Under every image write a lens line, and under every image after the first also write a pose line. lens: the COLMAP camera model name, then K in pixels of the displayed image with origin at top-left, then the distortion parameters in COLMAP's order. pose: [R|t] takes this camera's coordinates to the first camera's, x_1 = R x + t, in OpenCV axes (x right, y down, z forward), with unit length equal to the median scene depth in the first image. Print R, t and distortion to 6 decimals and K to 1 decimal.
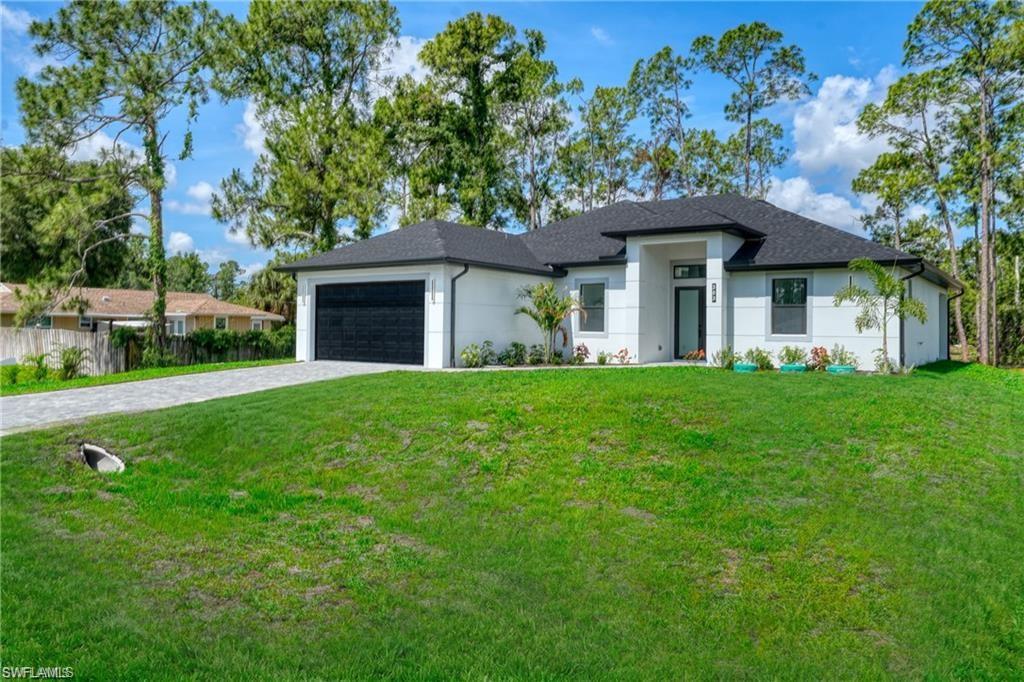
lens RADIAL K [[670.0, 0, 511.3], [0, 670.0, 325.3], [0, 0, 1]] dist [0.002861, 0.001859]
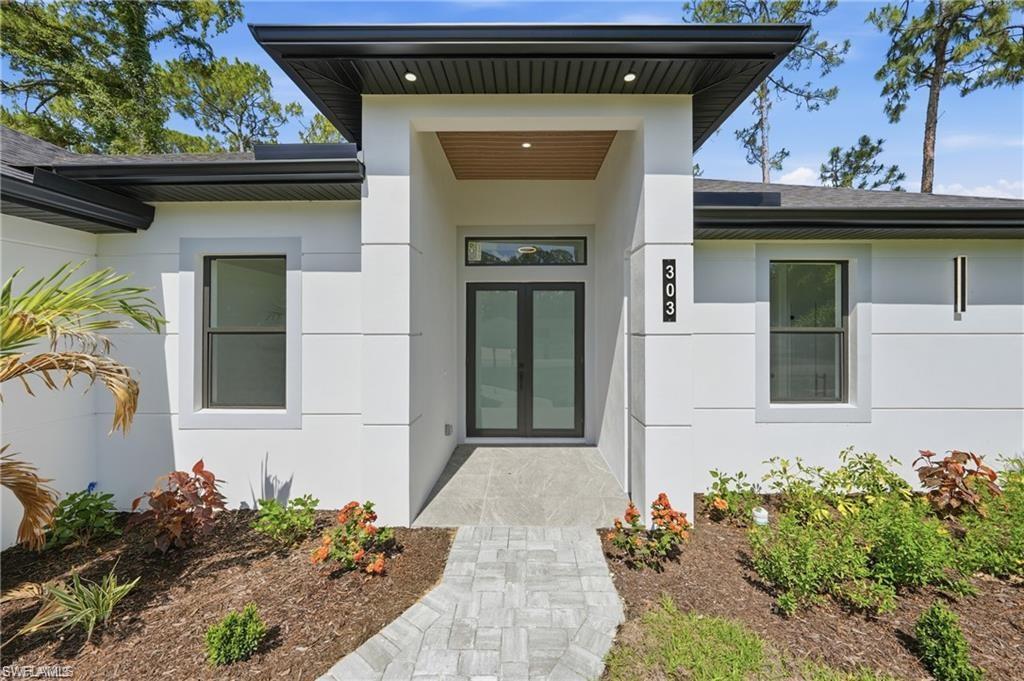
lens RADIAL K [[361.3, 0, 510.5], [0, 361.3, 333.5], [0, 0, 1]] dist [-0.000273, 0.000041]
pose [[0.831229, -0.022625, 0.555469, 0.130825], [0.011259, 0.999652, 0.023867, -0.027887], [-0.555816, -0.013585, 0.831194, 0.799351]]
